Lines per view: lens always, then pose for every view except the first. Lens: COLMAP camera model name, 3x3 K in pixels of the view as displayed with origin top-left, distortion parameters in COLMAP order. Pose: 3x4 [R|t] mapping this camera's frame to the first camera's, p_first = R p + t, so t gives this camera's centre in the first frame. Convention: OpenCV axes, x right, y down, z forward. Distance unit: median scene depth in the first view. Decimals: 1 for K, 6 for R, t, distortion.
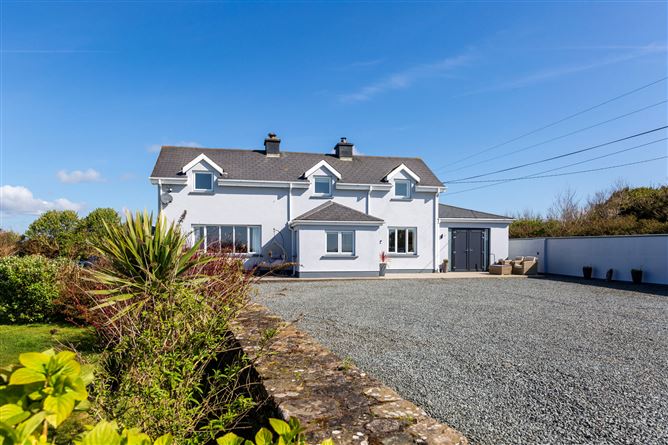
lens RADIAL K [[448.9, 0, 329.2], [0, 448.9, 262.7], [0, 0, 1]] dist [0.008119, 0.002821]
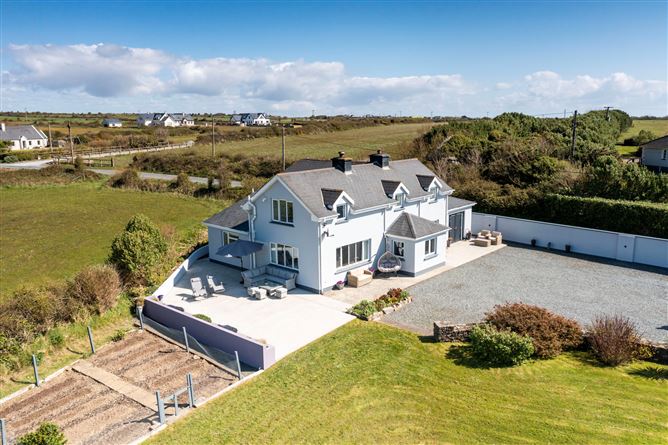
lens RADIAL K [[537.0, 0, 334.1], [0, 537.0, 218.4], [0, 0, 1]] dist [-0.021515, 0.014579]
pose [[0.803121, -0.122888, 0.583005, -1.105134], [0.029827, 0.985564, 0.166653, -0.391549], [-0.595069, -0.116453, 0.795193, -0.153061]]
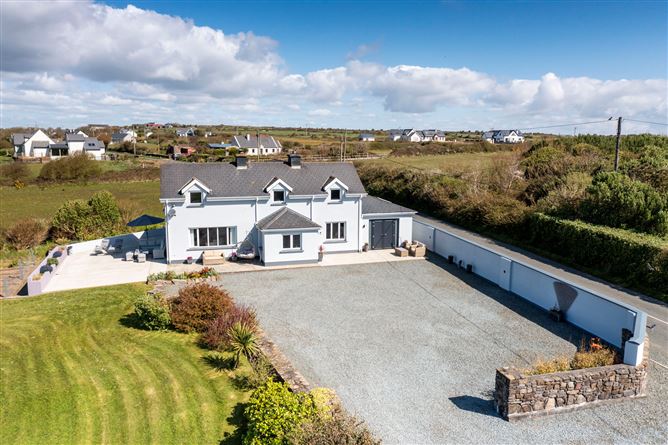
lens RADIAL K [[537.0, 0, 324.0], [0, 537.0, 203.5], [0, 0, 1]] dist [-0.021515, 0.014579]
pose [[0.996775, -0.010477, 0.079558, -0.008835], [0.002695, 0.995252, 0.097292, -0.314754], [-0.080199, -0.096764, 0.992071, -0.702639]]
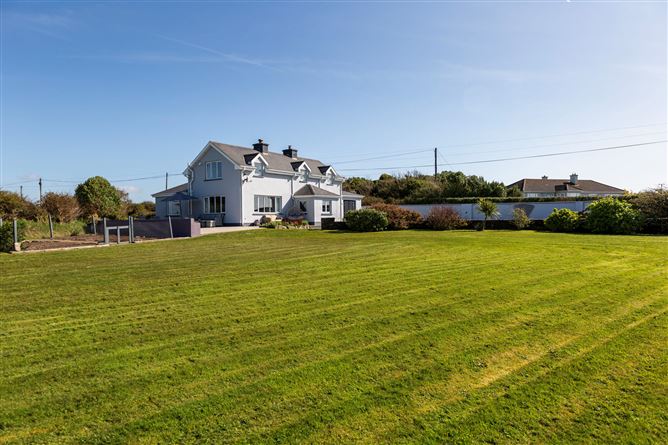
lens RADIAL K [[441.3, 0, 332.0], [0, 441.3, 216.7], [0, 0, 1]] dist [0.009071, 0.001647]
pose [[0.716115, -0.006541, 0.697951, -1.175570], [0.031694, 0.999229, -0.023155, 0.039636], [-0.697262, 0.038702, 0.715771, -0.342713]]
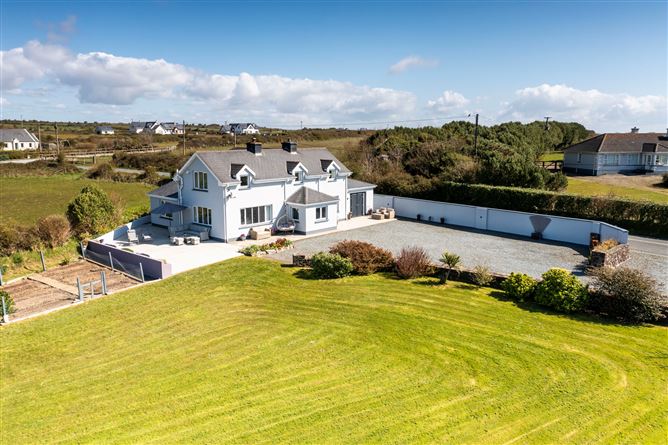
lens RADIAL K [[537.0, 0, 333.8], [0, 537.0, 224.0], [0, 0, 1]] dist [-0.021515, 0.014579]
pose [[0.802007, -0.102036, 0.588535, -1.117051], [0.014934, 0.988419, 0.151015, -0.301014], [-0.597128, -0.112326, 0.794243, -0.698759]]
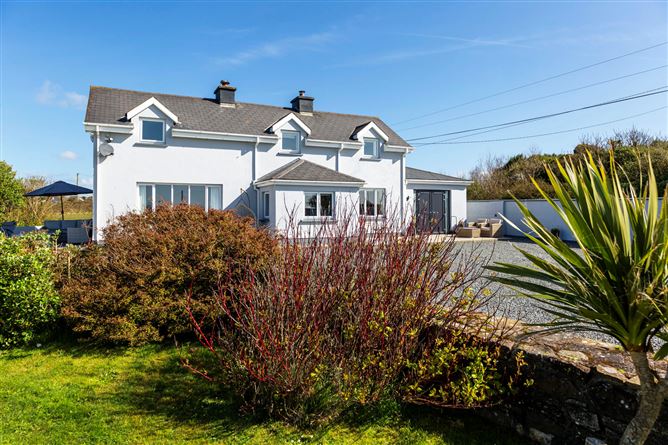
lens RADIAL K [[441.3, 0, 330.3], [0, 441.3, 207.9], [0, 0, 1]] dist [0.009071, 0.001647]
pose [[0.969365, -0.000288, 0.245625, -0.155563], [0.007602, 0.999555, -0.028831, -0.012348], [-0.245508, 0.029815, 0.968936, 0.128579]]
